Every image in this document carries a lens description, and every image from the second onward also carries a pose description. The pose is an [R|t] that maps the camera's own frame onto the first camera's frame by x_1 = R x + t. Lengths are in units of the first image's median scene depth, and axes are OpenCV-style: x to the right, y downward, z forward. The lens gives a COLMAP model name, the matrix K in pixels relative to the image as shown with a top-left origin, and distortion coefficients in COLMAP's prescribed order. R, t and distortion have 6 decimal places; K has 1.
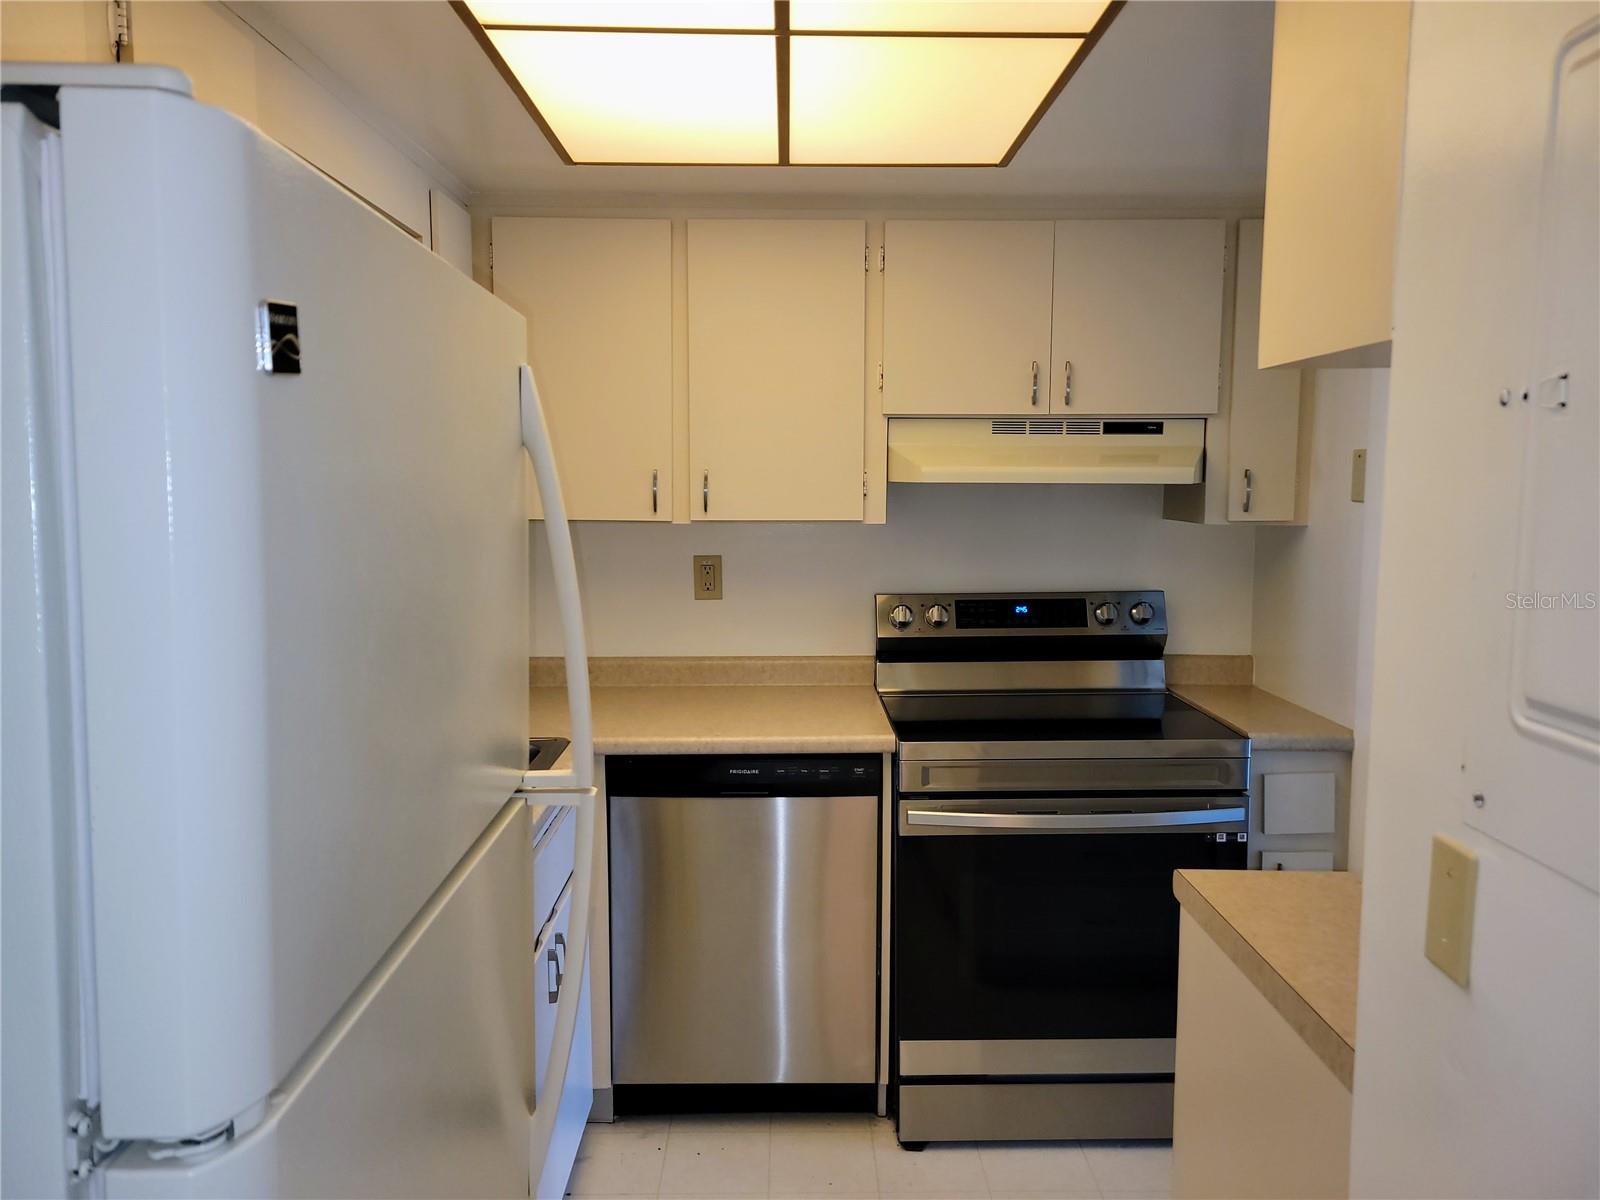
lens RADIAL K [[1206.9, 0, 760.4], [0, 1206.9, 572.9], [0, 0, 1]] dist [0.049364, -0.032598]
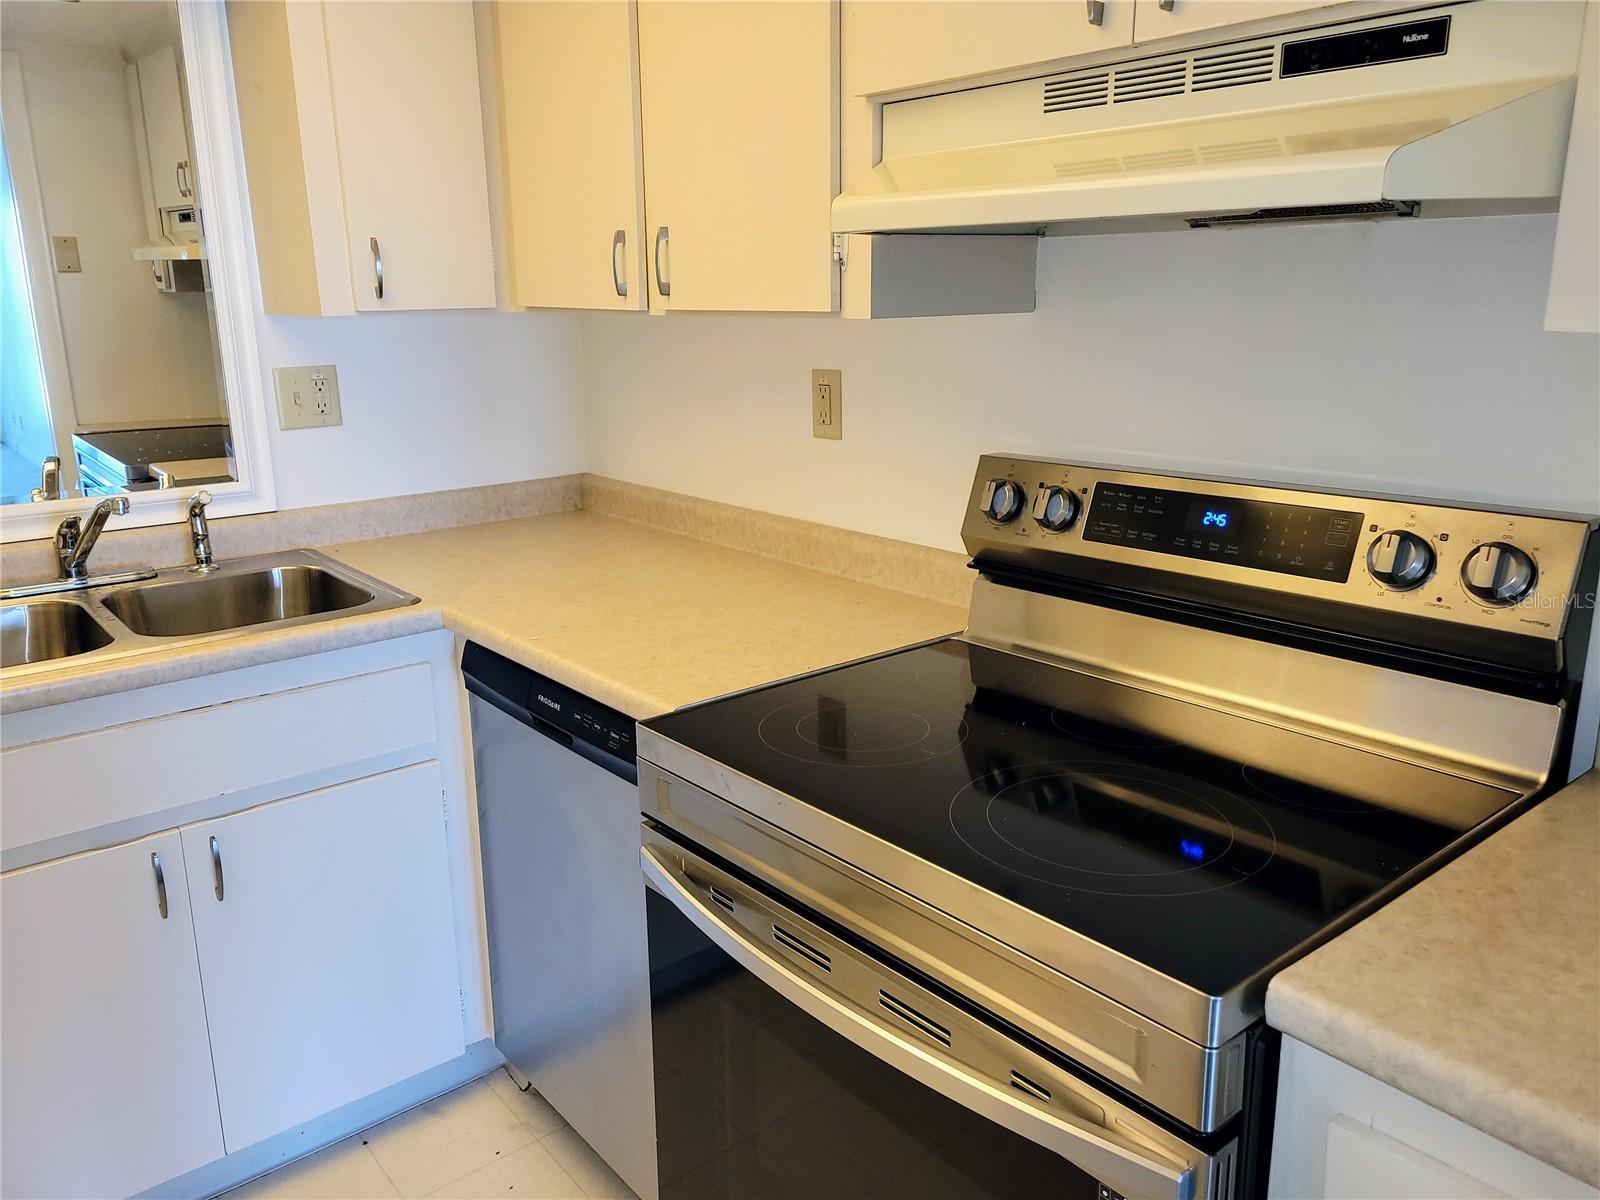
lens RADIAL K [[1206.9, 0, 748.7], [0, 1206.9, 576.4], [0, 0, 1]] dist [0.049364, -0.032598]
pose [[0.625344, 0.174810, -0.760517, 0.459811], [-0.051083, 0.981665, 0.183639, -0.023475], [0.778676, -0.075988, 0.622808, 0.585284]]
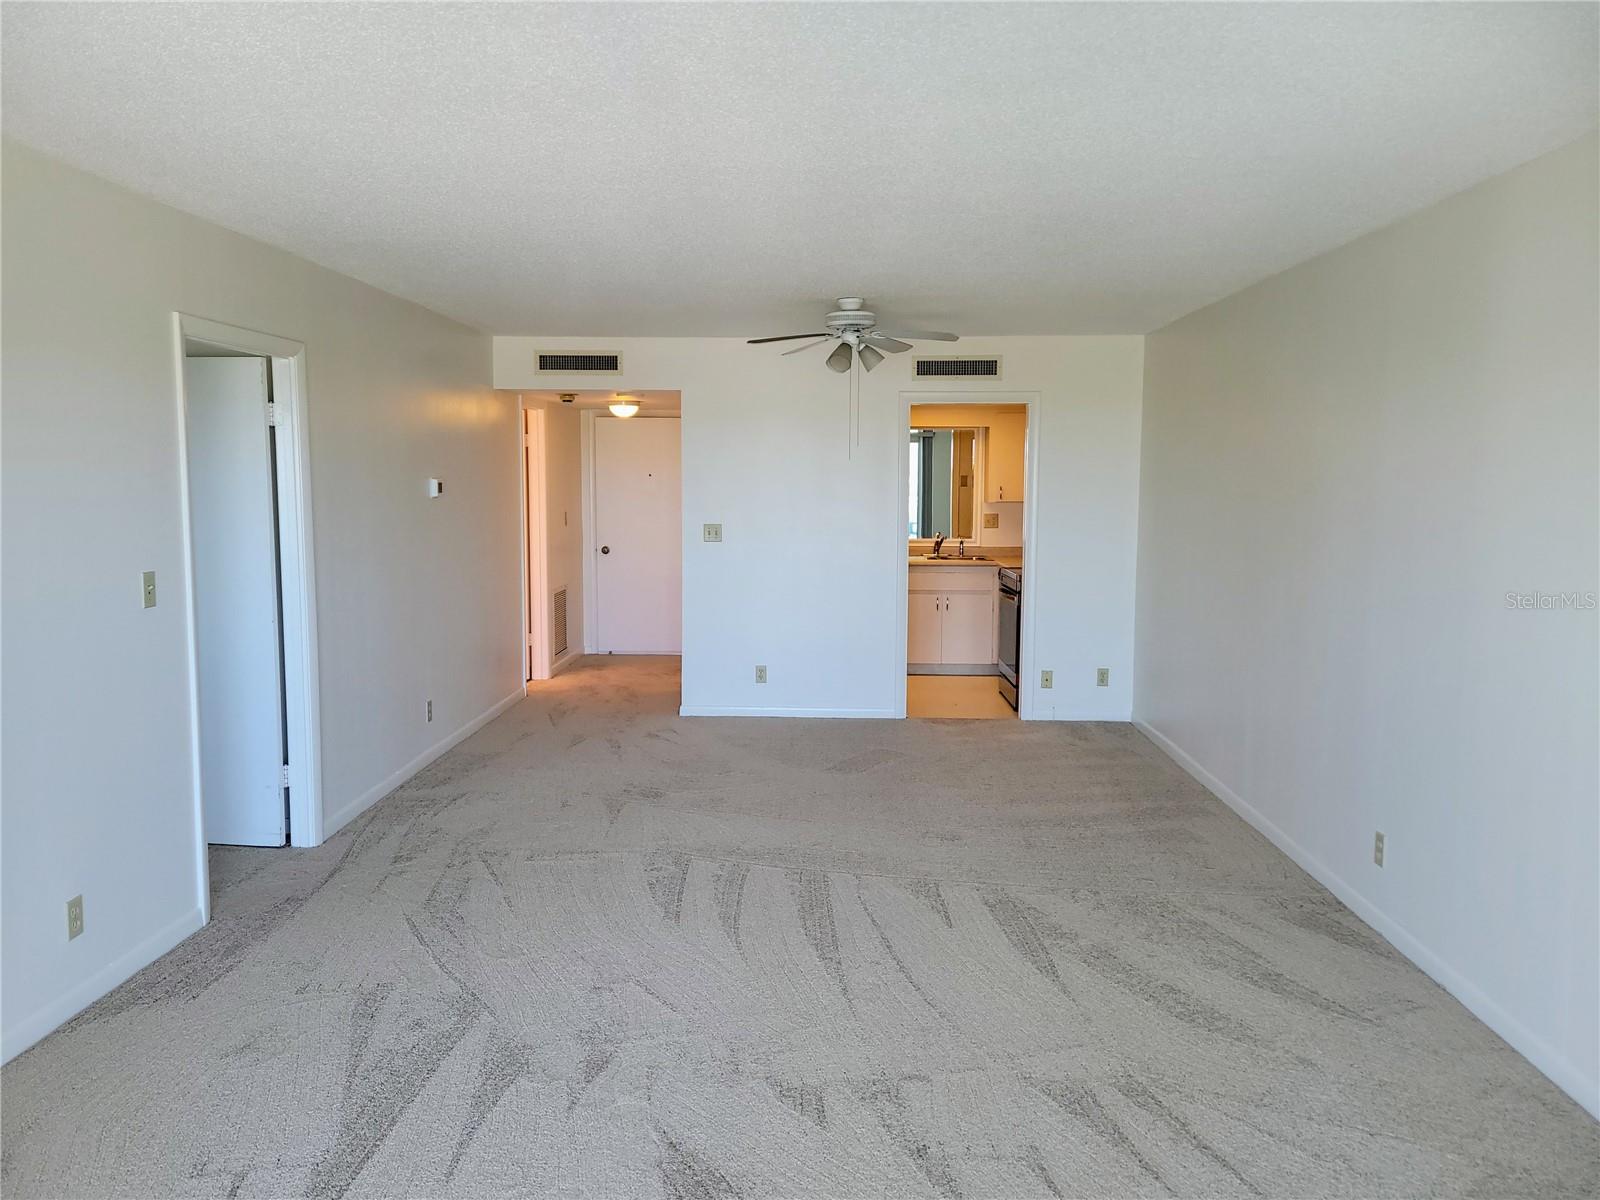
lens RADIAL K [[1206.9, 0, 799.1], [0, 1206.9, 601.4], [0, 0, 1]] dist [0.049364, -0.032598]
pose [[-0.013904, 0.102661, -0.994619, 2.958511], [-0.095350, 0.990046, 0.103522, -0.051963], [0.995347, 0.096276, -0.003976, 0.375432]]
